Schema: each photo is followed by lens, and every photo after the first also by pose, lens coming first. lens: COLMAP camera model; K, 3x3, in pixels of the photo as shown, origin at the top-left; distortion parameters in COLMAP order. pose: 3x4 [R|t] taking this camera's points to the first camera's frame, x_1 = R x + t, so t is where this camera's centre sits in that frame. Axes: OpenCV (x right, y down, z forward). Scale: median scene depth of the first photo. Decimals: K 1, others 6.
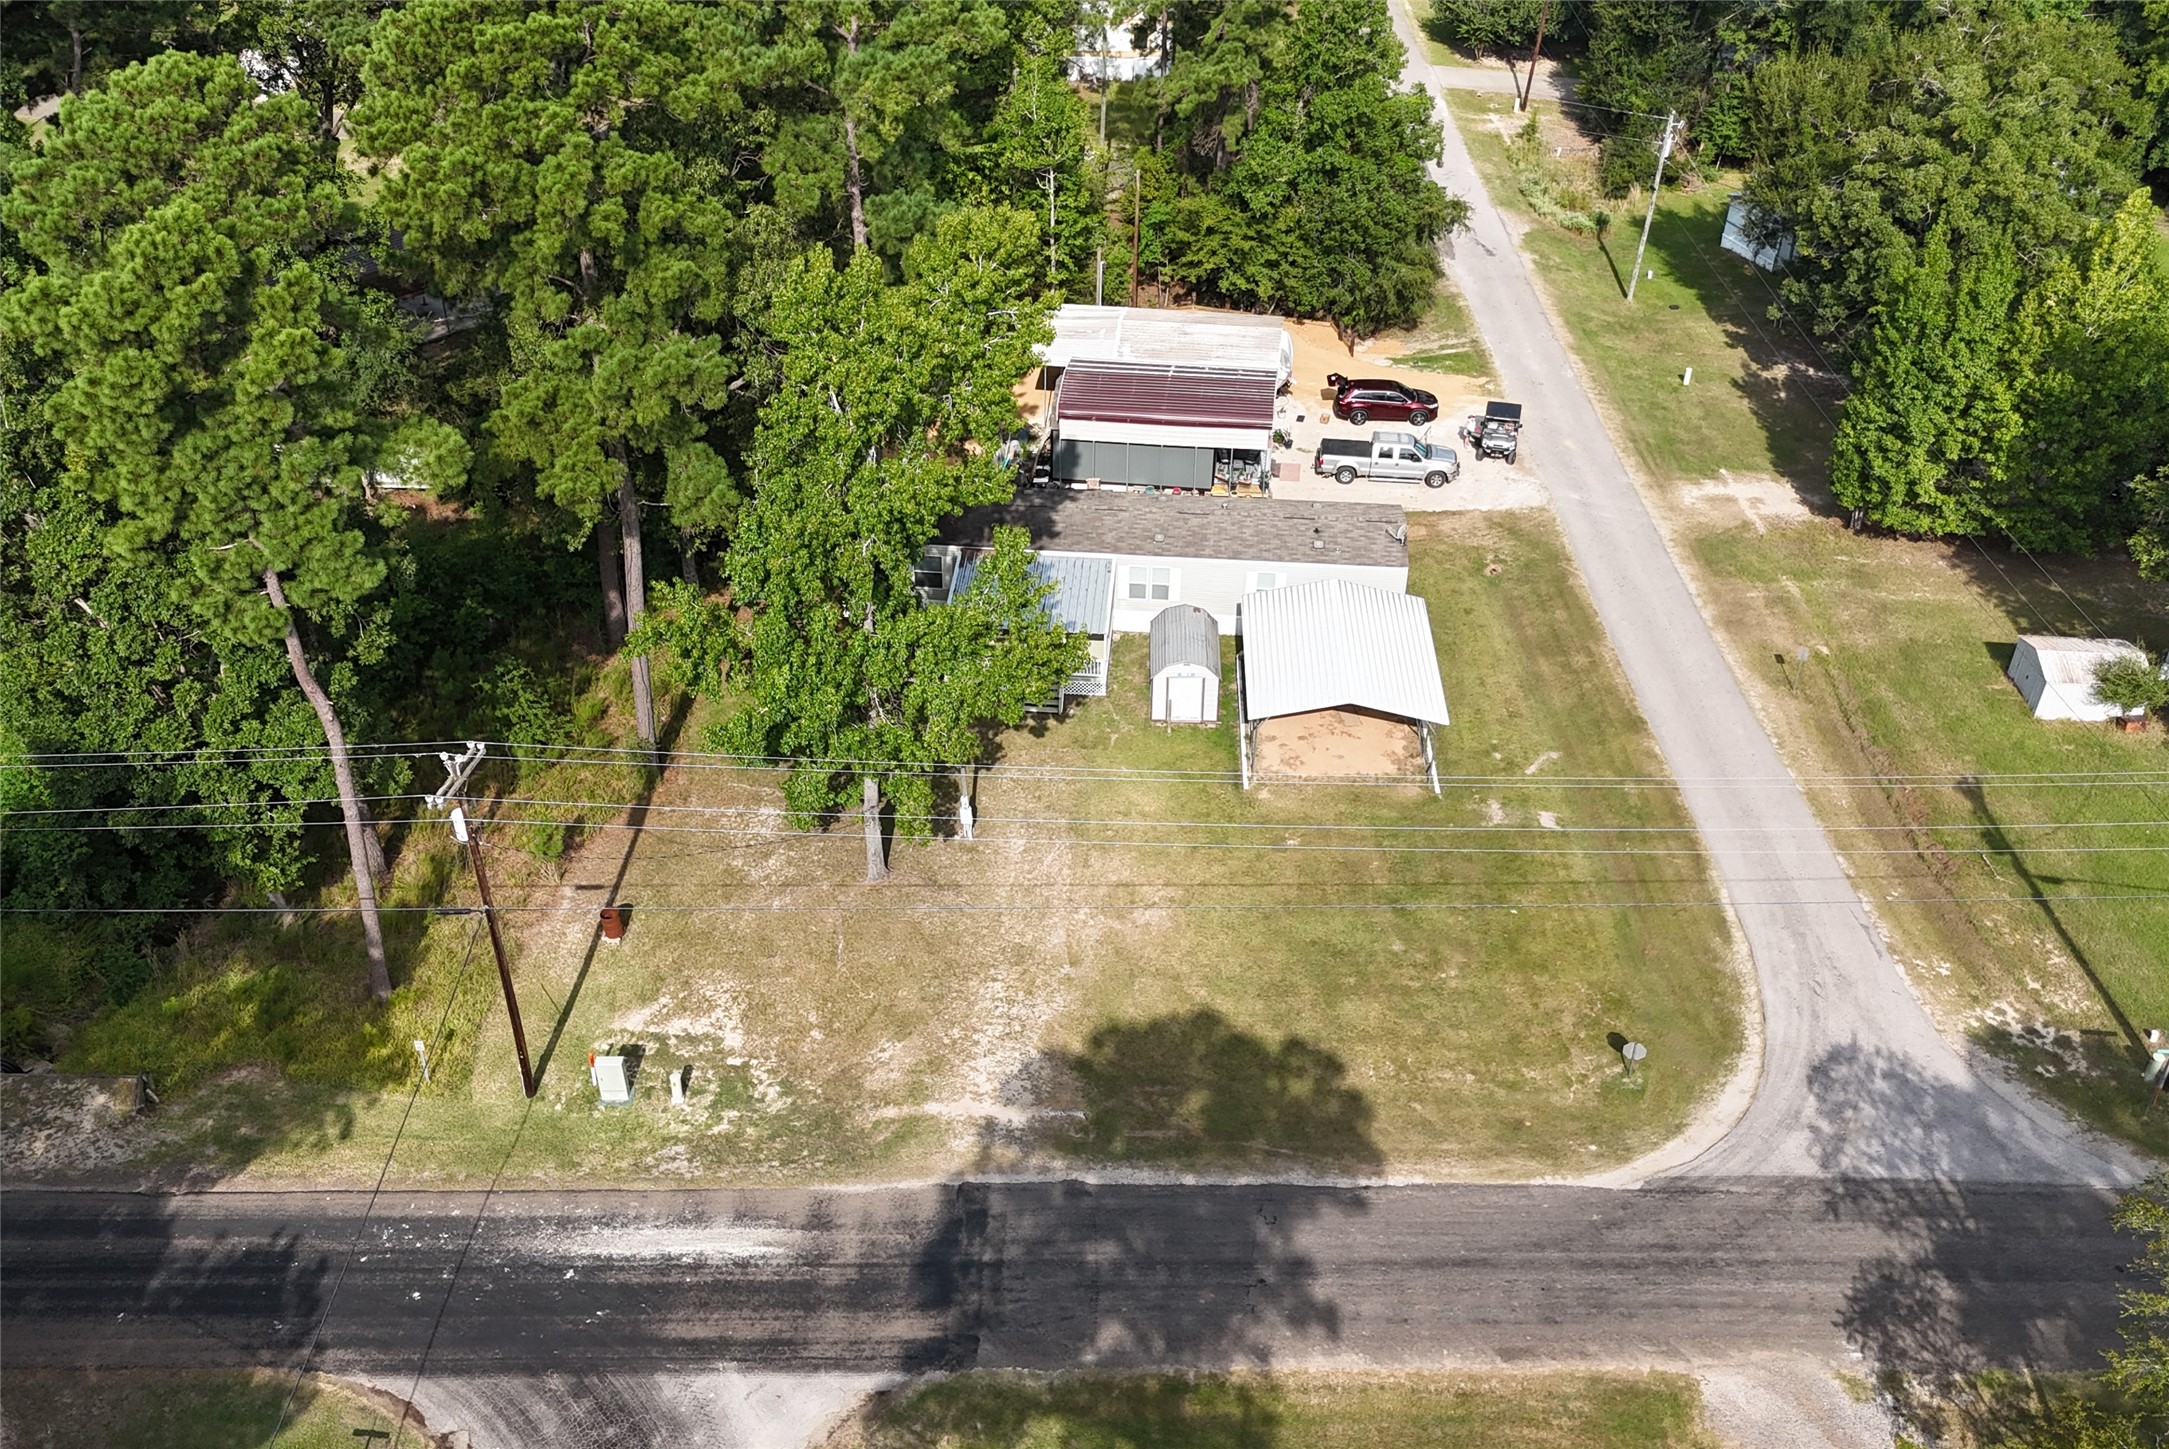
lens RADIAL K [[1908.1, 0, 1077.3], [0, 1908.1, 729.5], [0, 0, 1]] dist [0.031692, -0.019633]
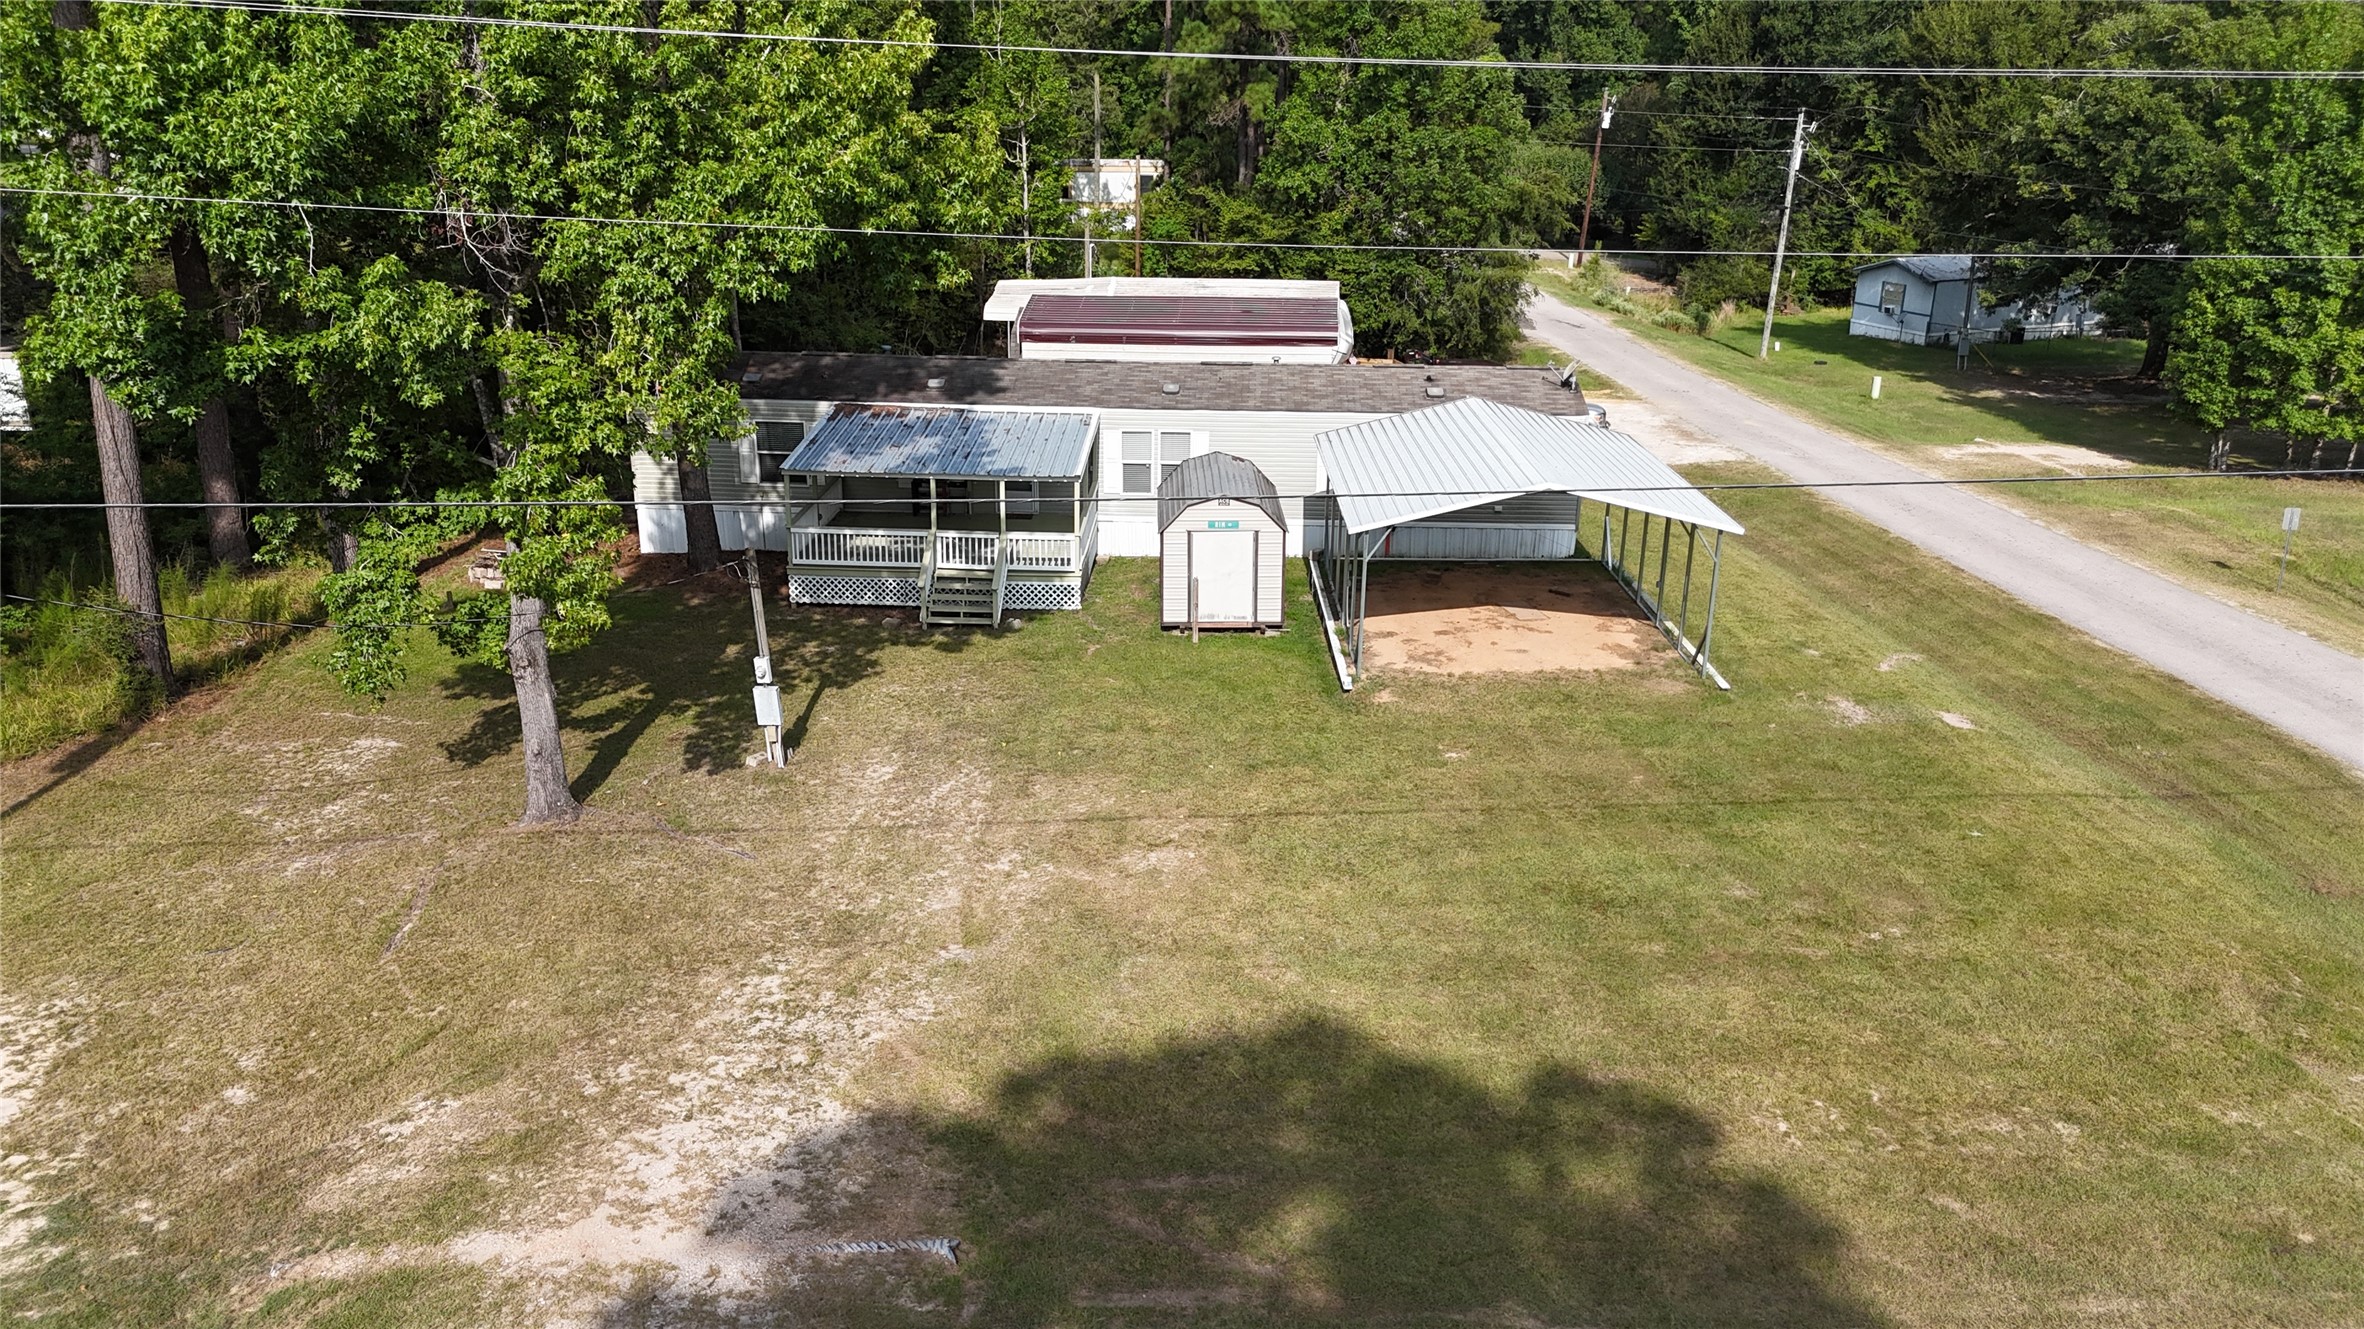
lens RADIAL K [[1758.6, 0, 1192.6], [0, 1758.6, 648.2], [0, 0, 1]] dist [0.049845, -0.049146]
pose [[0.998779, -0.013705, 0.047472, 0.027093], [0.026921, 0.956575, -0.290239, 0.167463], [-0.041433, 0.291163, 0.955776, 0.595909]]
